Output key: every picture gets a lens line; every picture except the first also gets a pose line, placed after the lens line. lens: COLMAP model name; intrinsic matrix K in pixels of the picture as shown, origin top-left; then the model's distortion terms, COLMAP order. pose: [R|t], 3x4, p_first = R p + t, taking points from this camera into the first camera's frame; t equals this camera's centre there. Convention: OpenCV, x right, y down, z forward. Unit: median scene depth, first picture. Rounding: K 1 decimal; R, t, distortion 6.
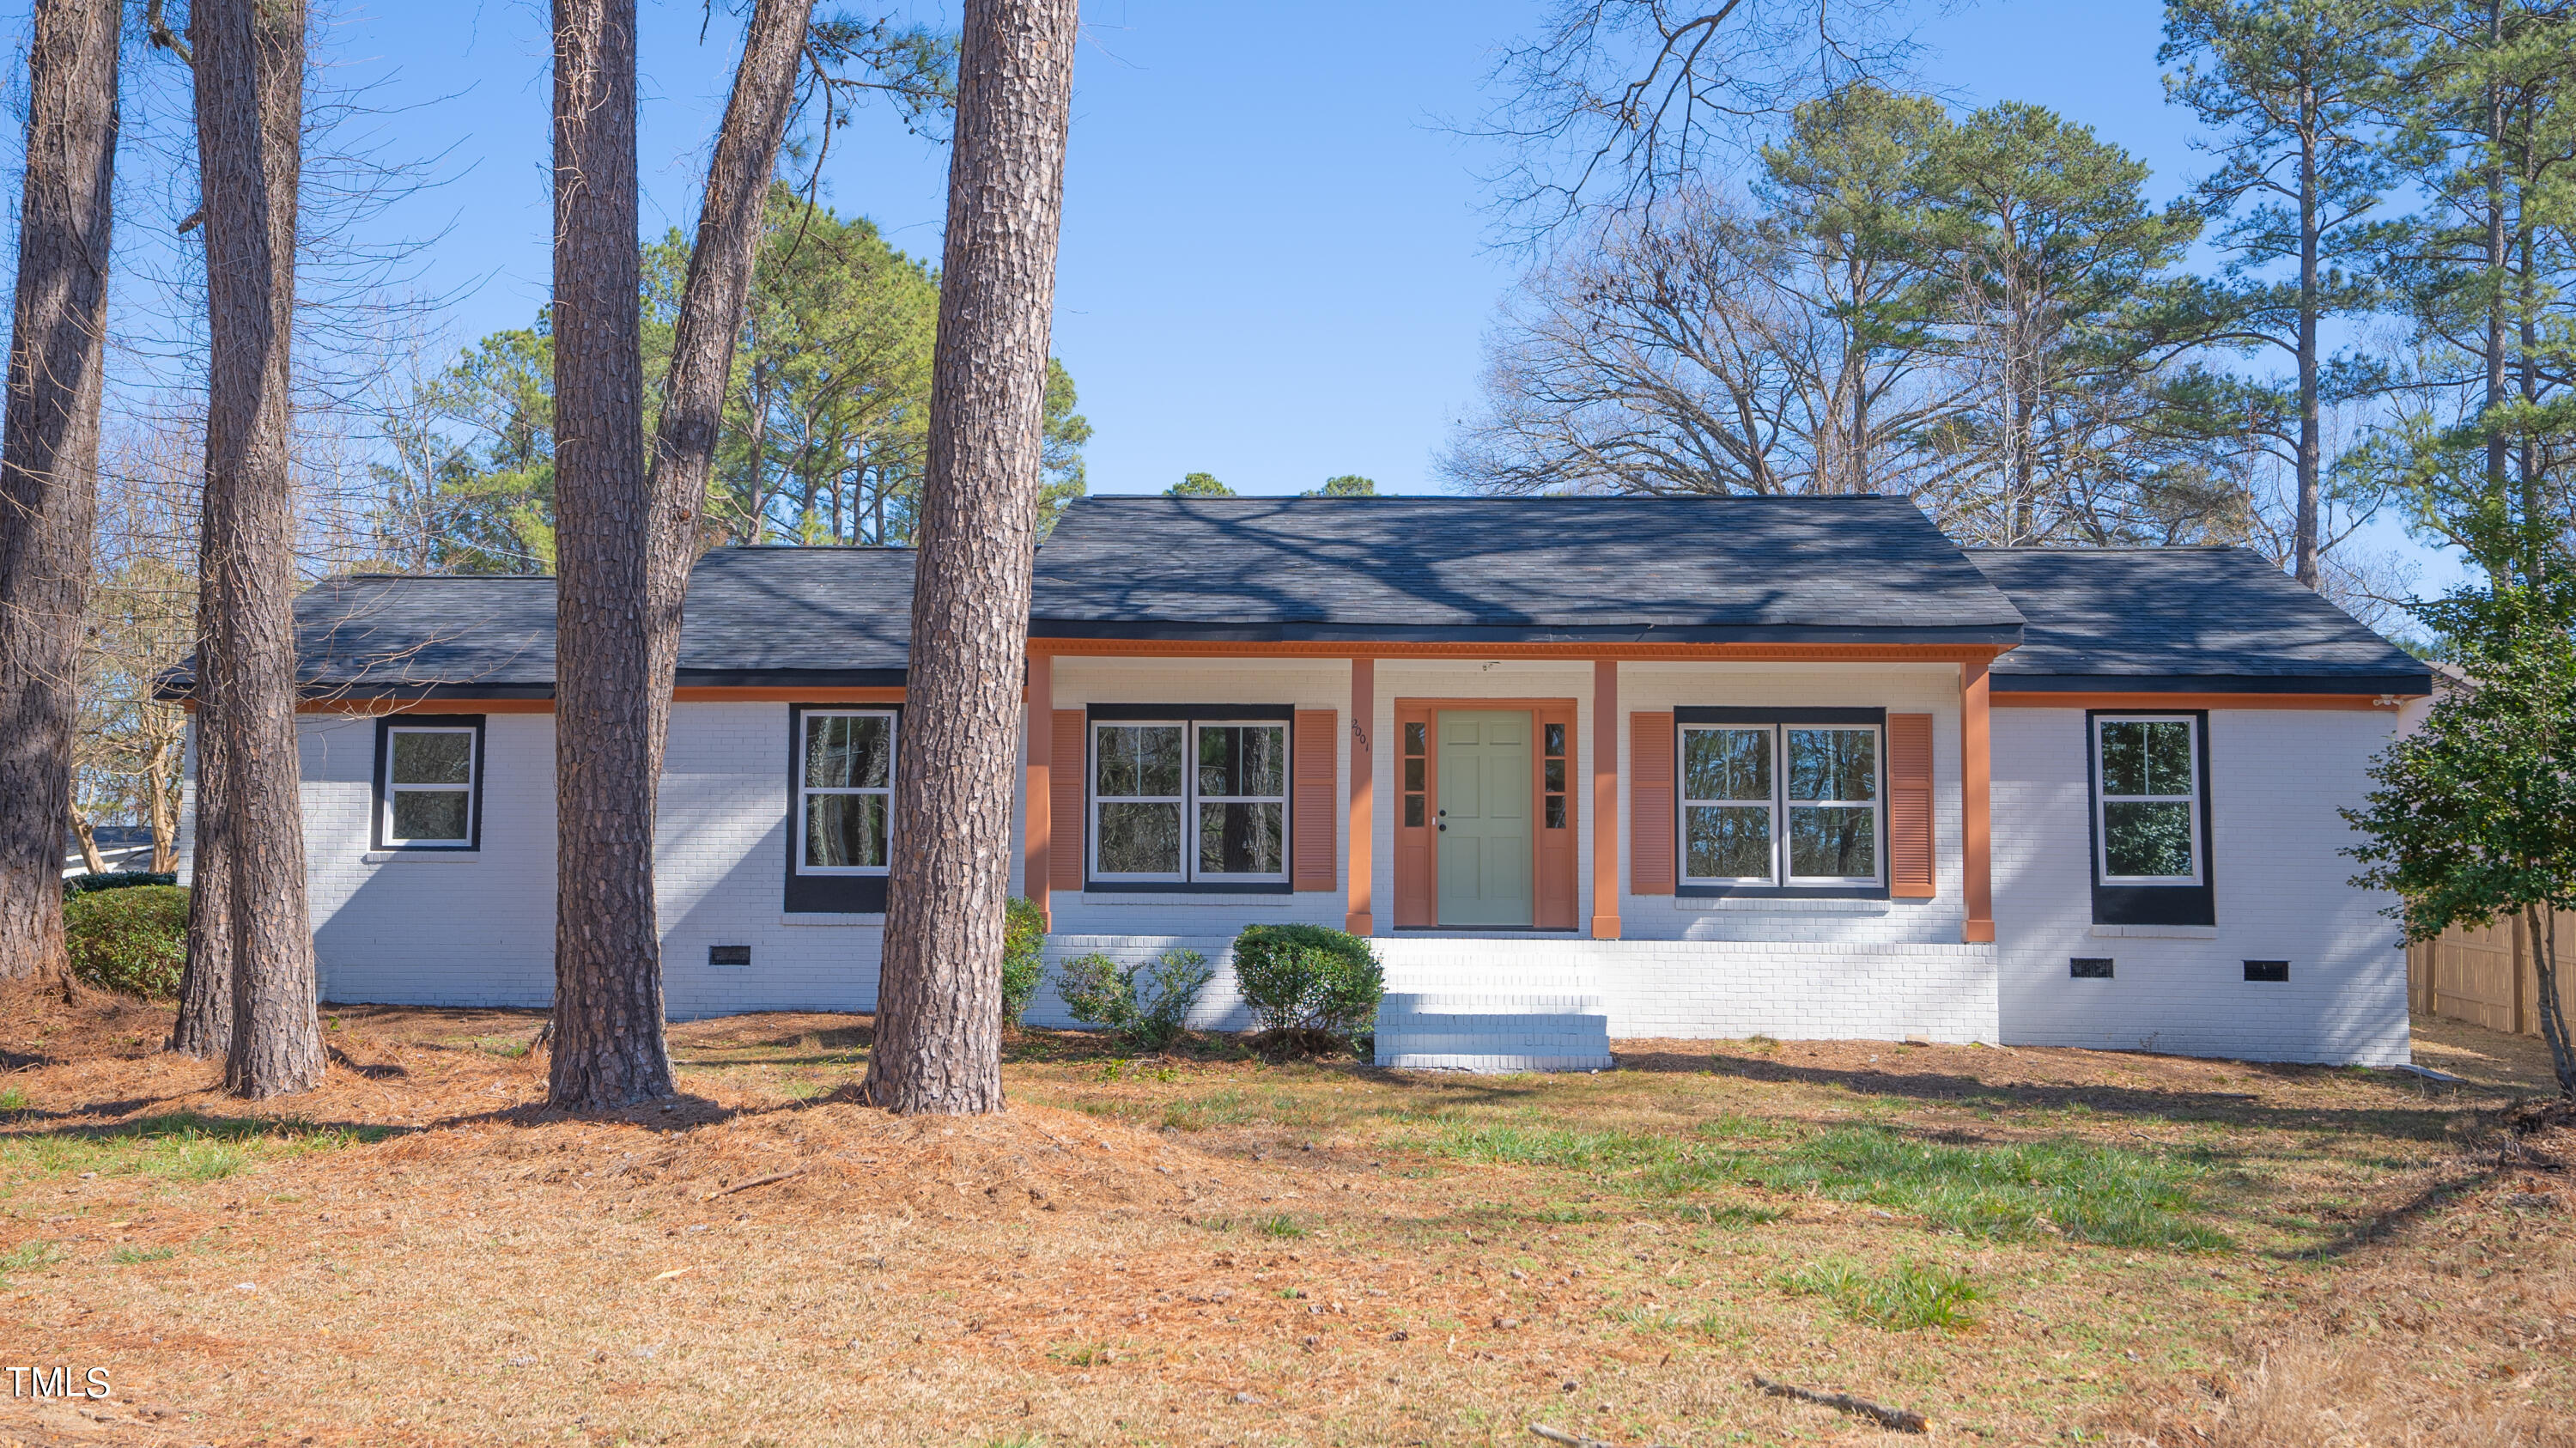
lens RADIAL K [[2462.9, 0, 1293.7], [0, 2462.9, 716.4], [0, 0, 1]] dist [0.045658, 0.079575]
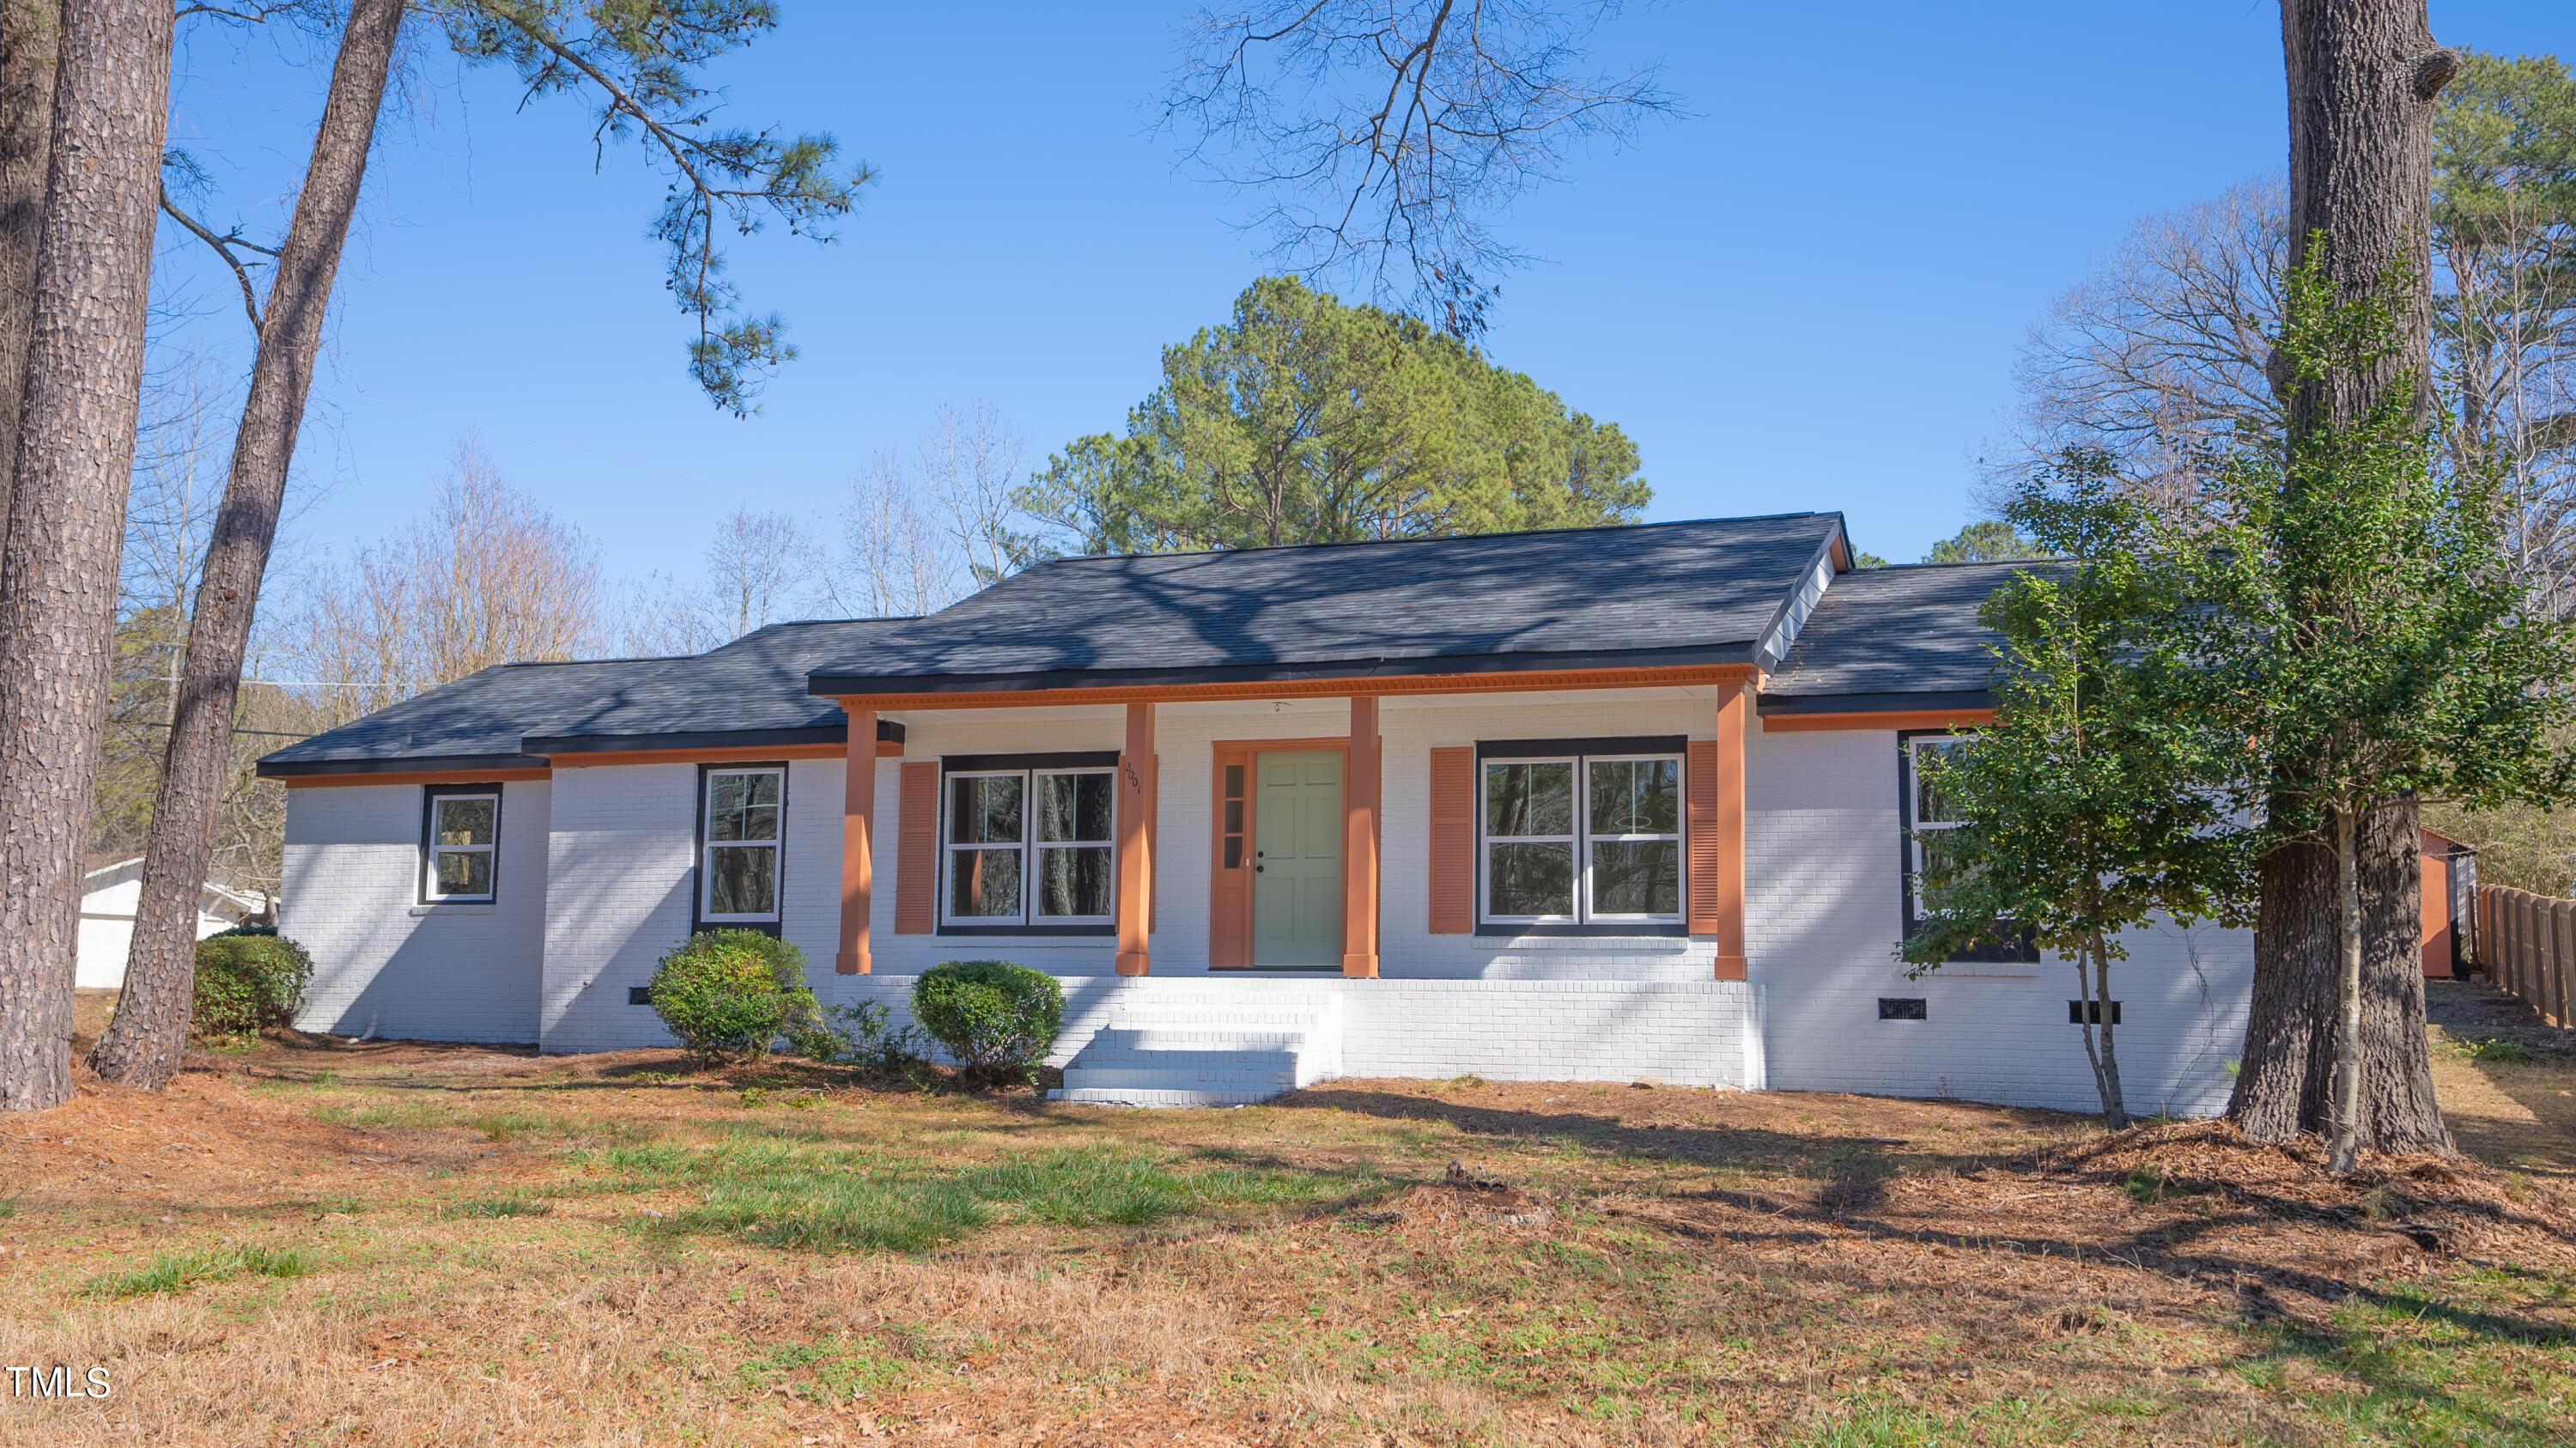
lens RADIAL K [[2462.9, 0, 1293.7], [0, 2462.9, 716.4], [0, 0, 1]] dist [0.045658, 0.079575]
pose [[0.950069, -0.034395, -0.310138, 0.395468], [0.025435, 0.999135, -0.032890, 0.016775], [0.311001, 0.023359, 0.950123, 0.047488]]
